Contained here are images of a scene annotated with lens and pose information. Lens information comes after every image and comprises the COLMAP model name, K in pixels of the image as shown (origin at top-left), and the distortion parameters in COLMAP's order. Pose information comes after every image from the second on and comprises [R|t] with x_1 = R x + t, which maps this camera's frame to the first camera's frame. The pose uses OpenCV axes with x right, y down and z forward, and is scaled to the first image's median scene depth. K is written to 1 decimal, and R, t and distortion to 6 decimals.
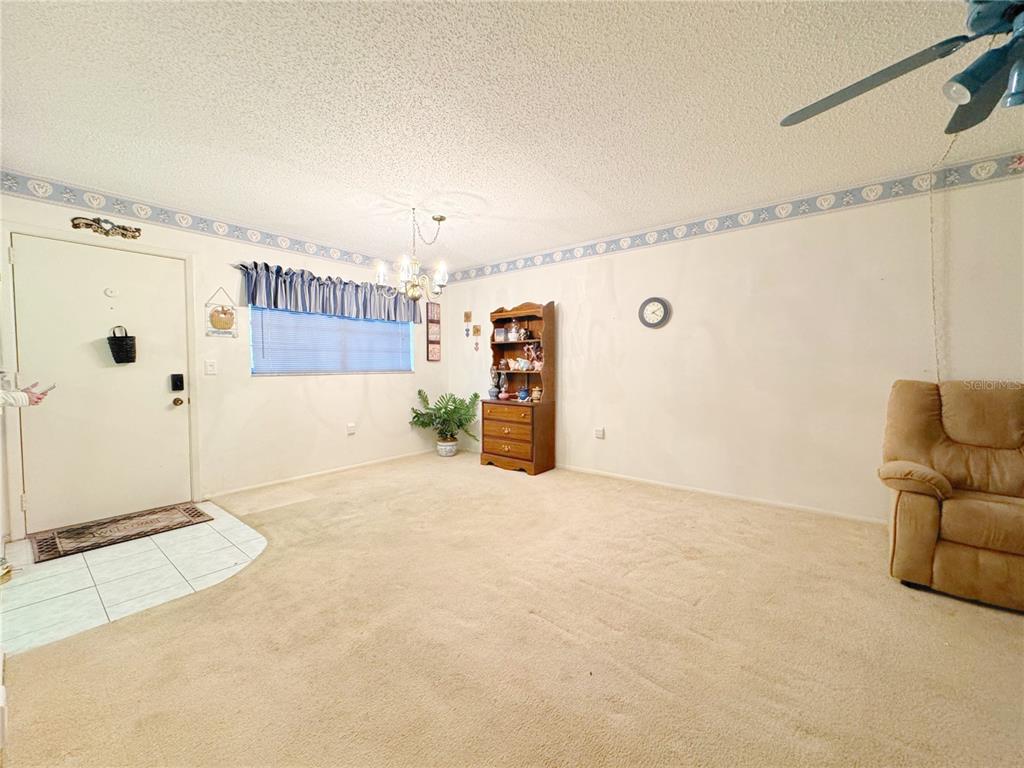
lens RADIAL K [[407.8, 0, 510.3], [0, 407.8, 383.1], [0, 0, 1]] dist [-0.003585, -0.000197]
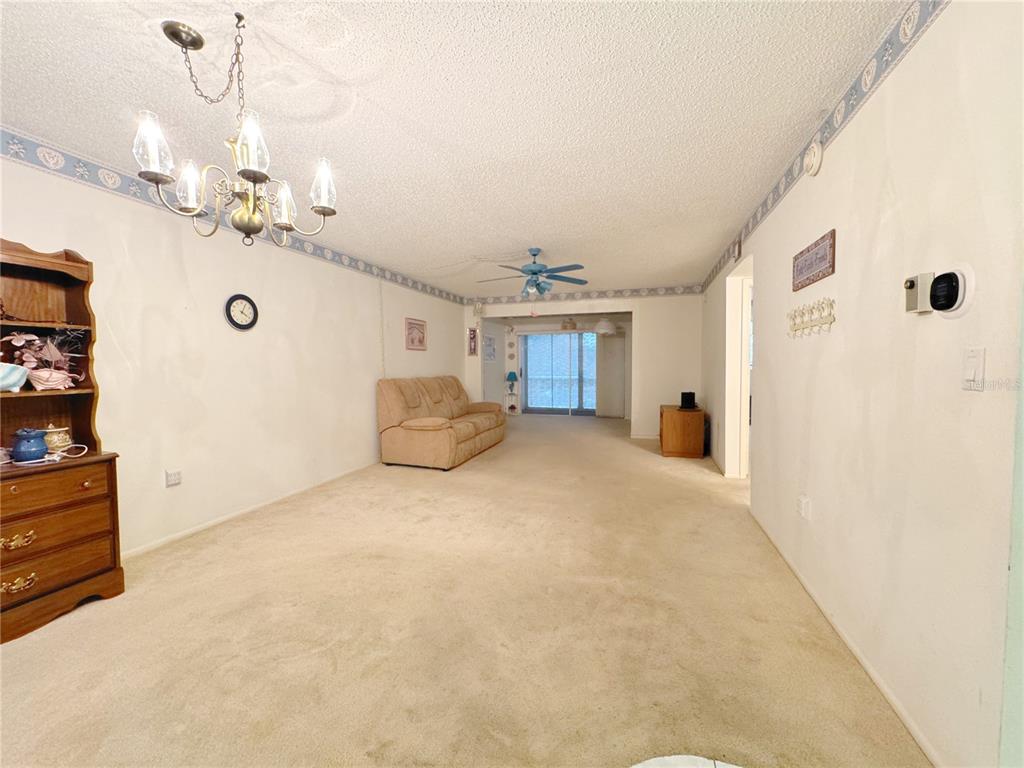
lens RADIAL K [[407.8, 0, 510.3], [0, 407.8, 383.1], [0, 0, 1]] dist [-0.003585, -0.000197]
pose [[-0.356767, -0.037733, 0.933431, -0.896620], [0.045930, 0.997267, 0.057868, -0.066083], [-0.933063, 0.063518, -0.354059, 1.084513]]
